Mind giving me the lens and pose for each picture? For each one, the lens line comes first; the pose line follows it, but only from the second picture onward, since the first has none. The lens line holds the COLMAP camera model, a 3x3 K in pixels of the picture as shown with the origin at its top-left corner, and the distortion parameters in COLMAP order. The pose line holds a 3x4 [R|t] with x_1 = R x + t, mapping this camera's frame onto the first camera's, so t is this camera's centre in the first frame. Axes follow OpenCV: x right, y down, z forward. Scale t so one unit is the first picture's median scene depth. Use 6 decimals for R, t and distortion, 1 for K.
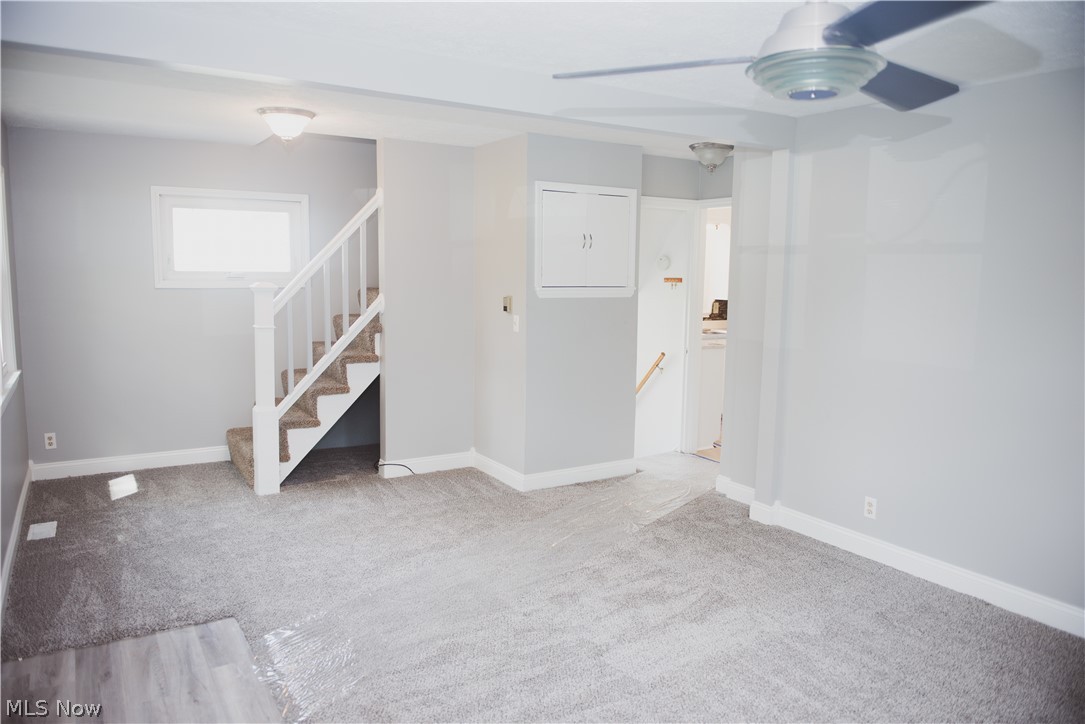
lens RADIAL K [[755.9, 0, 534.4], [0, 755.9, 359.9], [0, 0, 1]] dist [-0.024356, -0.004253]
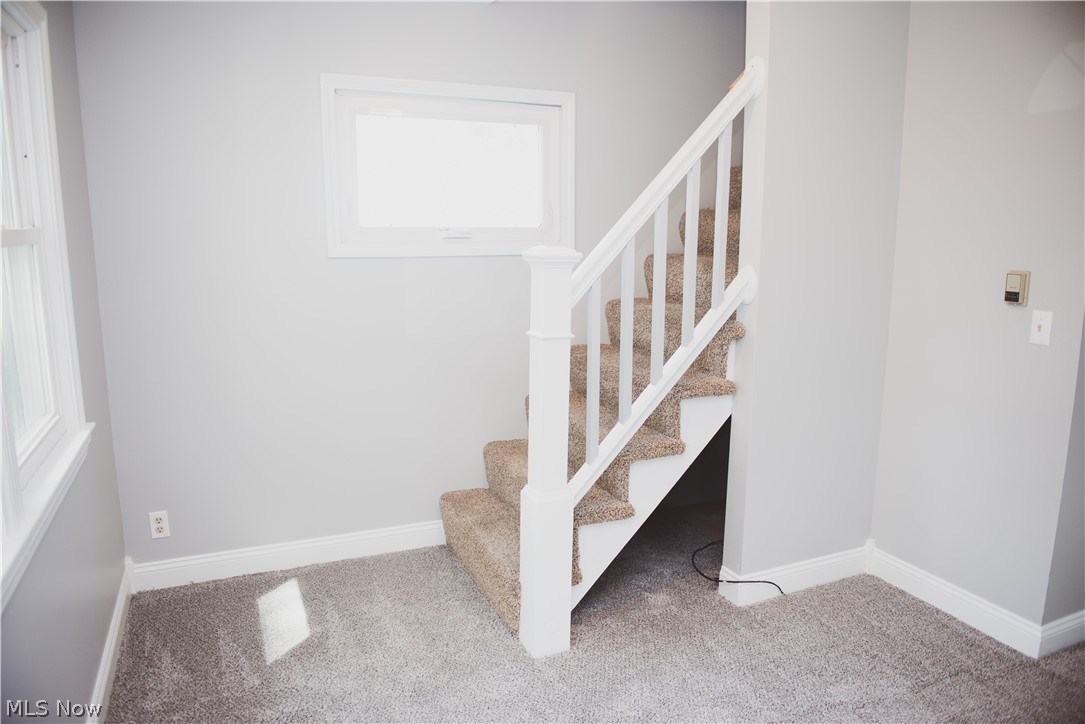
lens RADIAL K [[755.9, 0, 550.7], [0, 755.9, 362.2], [0, 0, 1]] dist [-0.024356, -0.004253]
pose [[0.992471, 0.011103, -0.121979, -0.277602], [-0.004801, 0.998644, 0.051834, -0.048708], [0.122389, -0.050858, 0.991178, 0.468132]]
